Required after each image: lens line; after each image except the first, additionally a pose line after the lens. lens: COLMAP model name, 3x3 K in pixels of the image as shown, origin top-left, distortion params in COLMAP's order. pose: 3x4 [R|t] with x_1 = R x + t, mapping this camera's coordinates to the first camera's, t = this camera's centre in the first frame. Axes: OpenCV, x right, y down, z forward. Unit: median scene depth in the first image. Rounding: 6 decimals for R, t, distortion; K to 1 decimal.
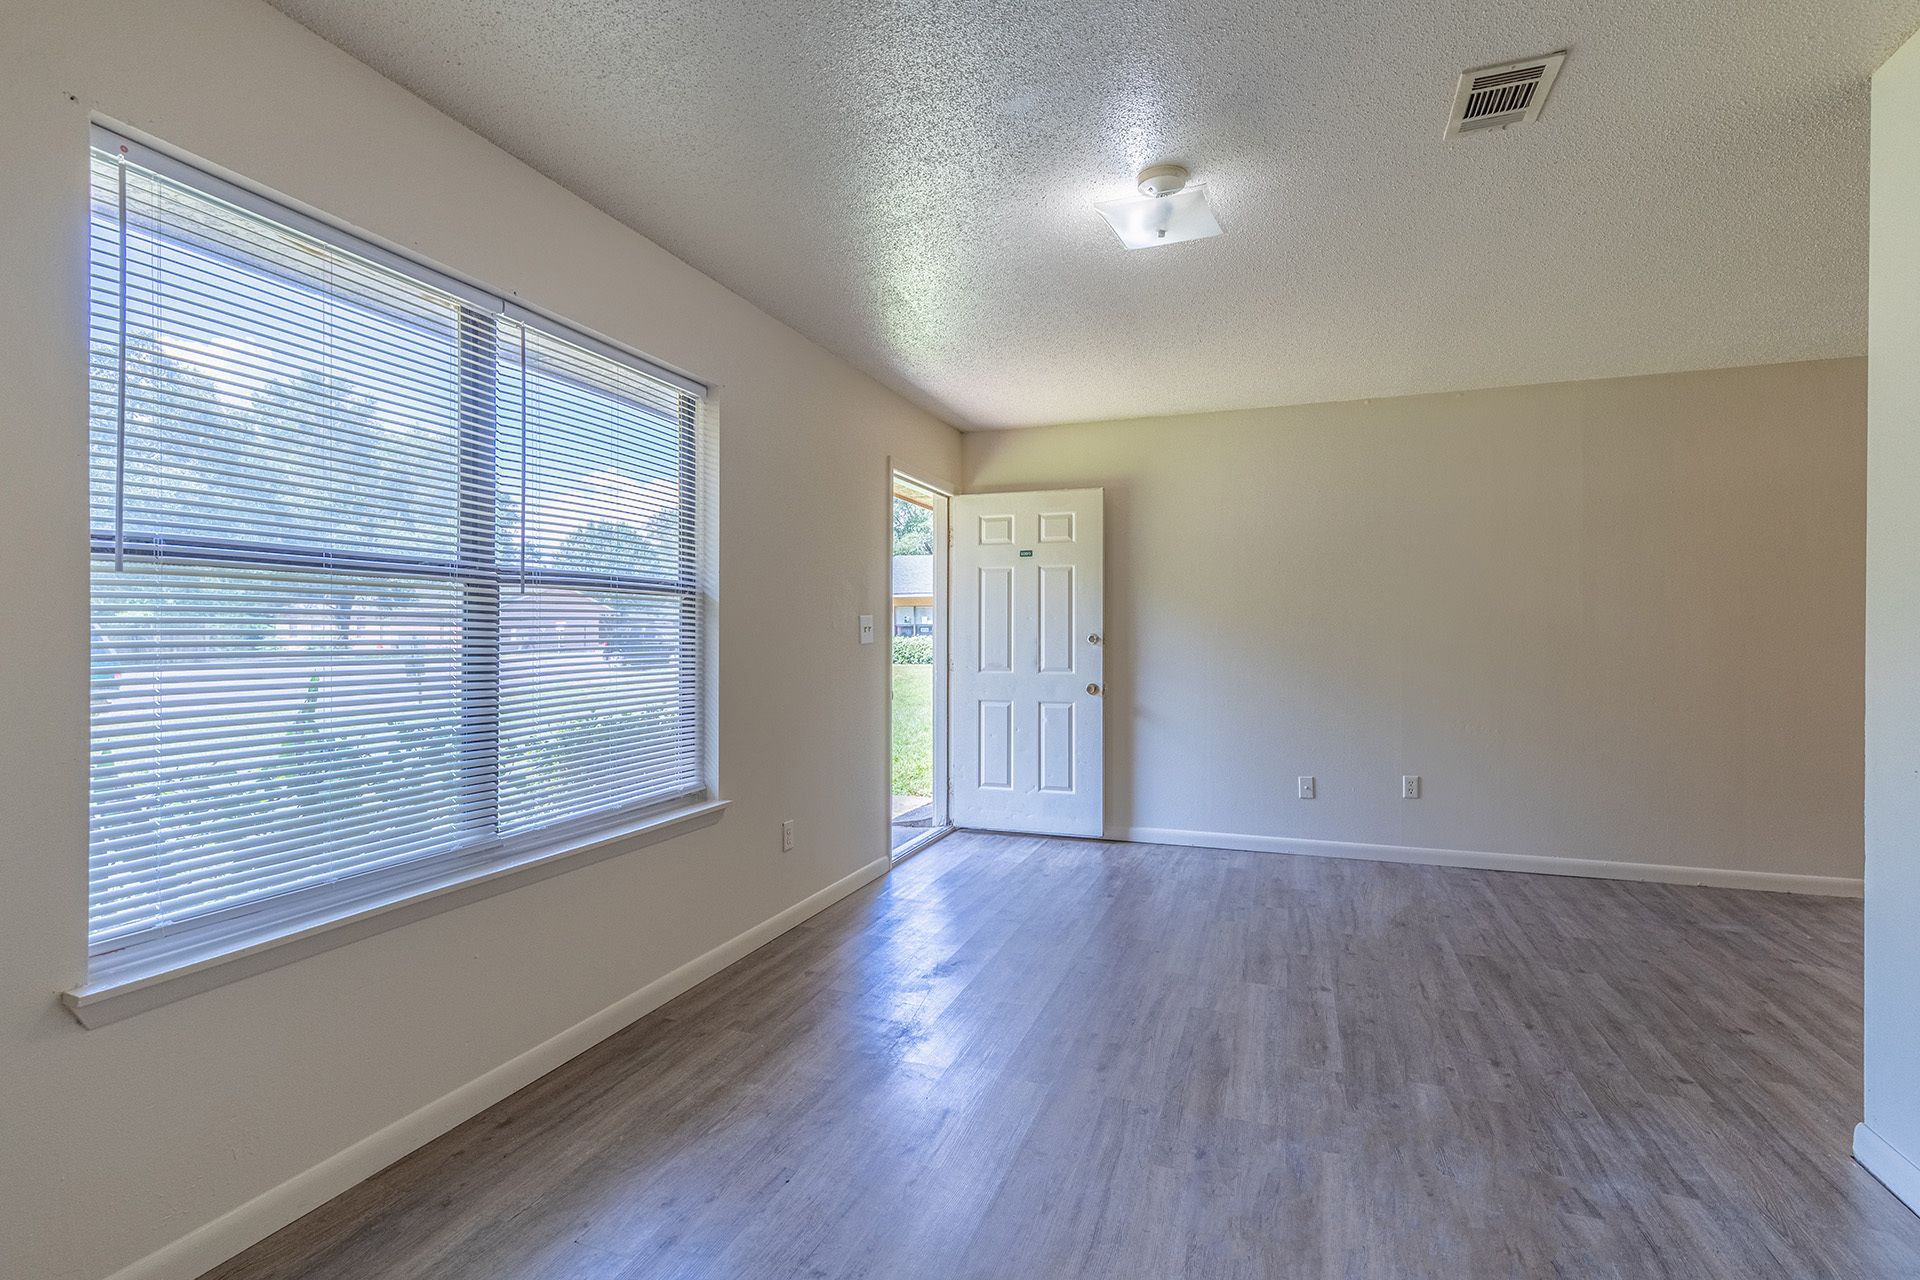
lens RADIAL K [[881.6, 0, 960.0], [0, 881.6, 640.0], [0, 0, 1]] dist [-0.001326, -0.000556]
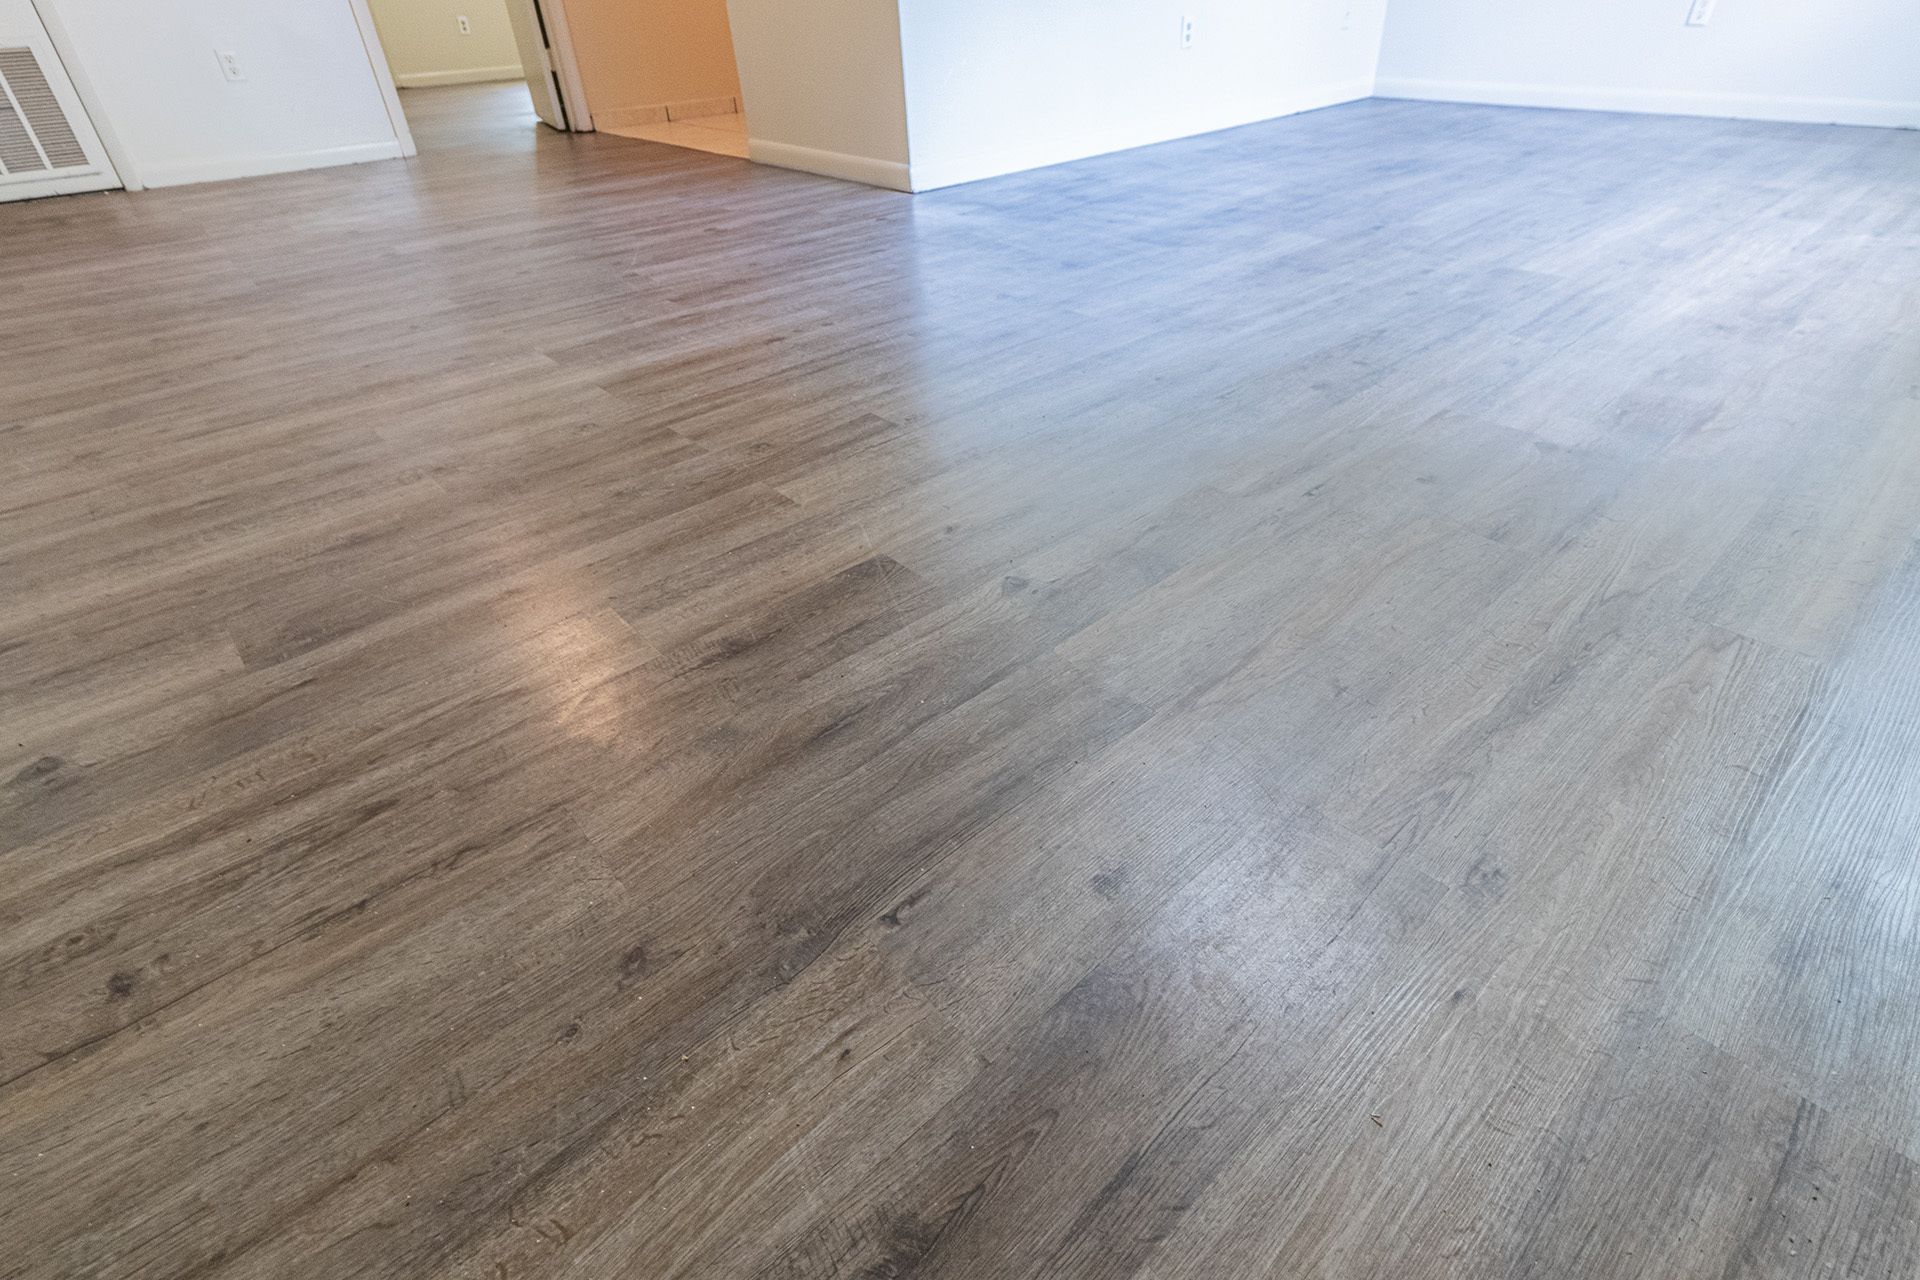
lens RADIAL K [[939.2, 0, 981.9], [0, 939.2, 636.1], [0, 0, 1]] dist [-0.001064, -0.000257]
pose [[-0.894625, -0.230251, 0.382924, 0.088281], [0.036020, 0.817048, 0.575443, 0.181410], [-0.445364, 0.528599, -0.722658, 1.541743]]
